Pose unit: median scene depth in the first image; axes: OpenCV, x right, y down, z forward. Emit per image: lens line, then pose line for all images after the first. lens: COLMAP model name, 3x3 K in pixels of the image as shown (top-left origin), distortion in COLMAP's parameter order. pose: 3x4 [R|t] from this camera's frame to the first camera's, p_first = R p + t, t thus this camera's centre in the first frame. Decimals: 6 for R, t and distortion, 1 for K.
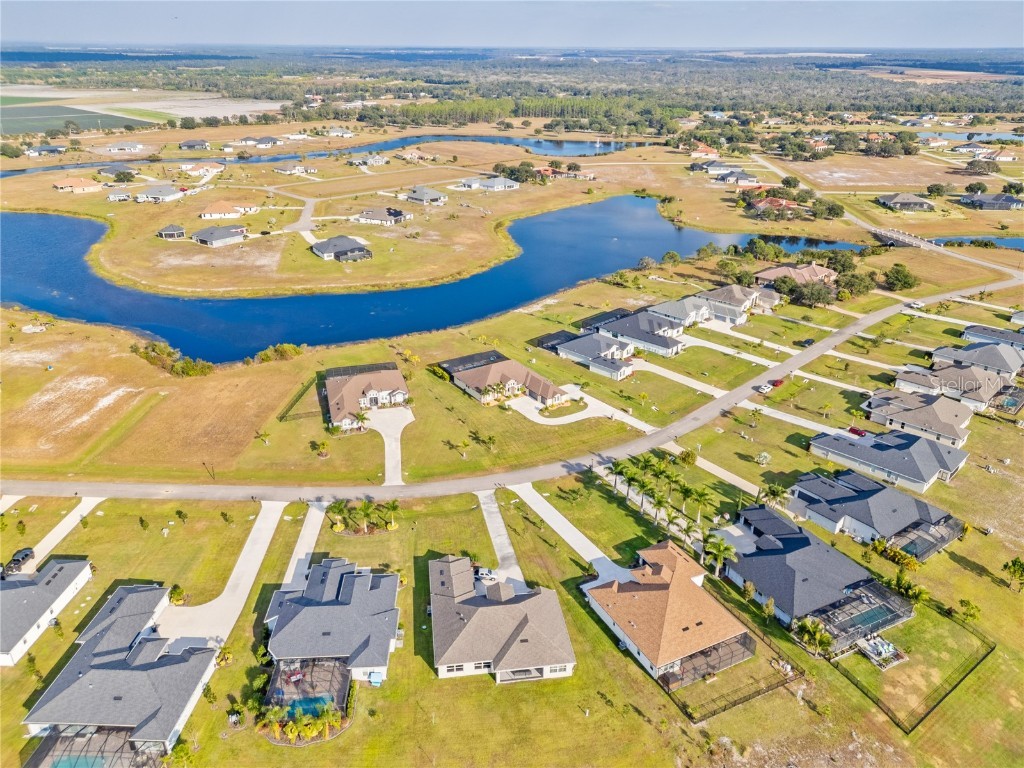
lens RADIAL K [[750.3, 0, 518.1], [0, 750.3, 383.6], [0, 0, 1]] dist [0.060077, -0.050890]
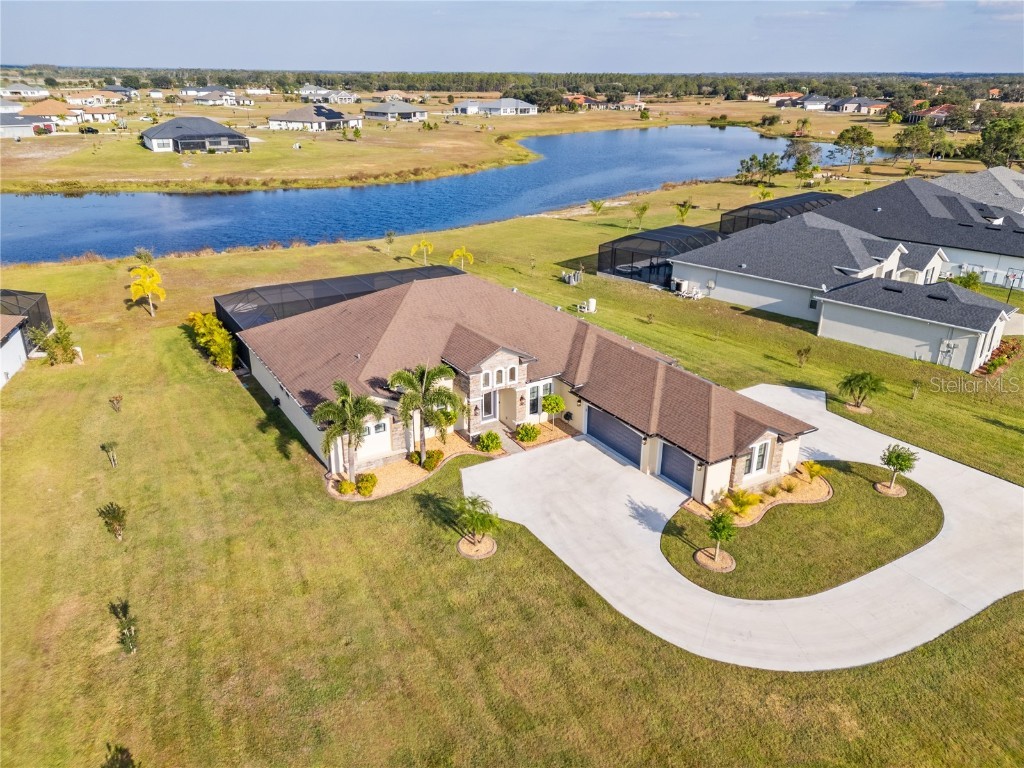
lens RADIAL K [[750.3, 0, 518.1], [0, 750.3, 383.6], [0, 0, 1]] dist [0.060077, -0.050890]
pose [[0.999759, 0.009804, -0.019625, -0.000603], [-0.010439, 0.999417, -0.032521, 0.008191], [0.019294, 0.032718, 0.999278, 0.773279]]
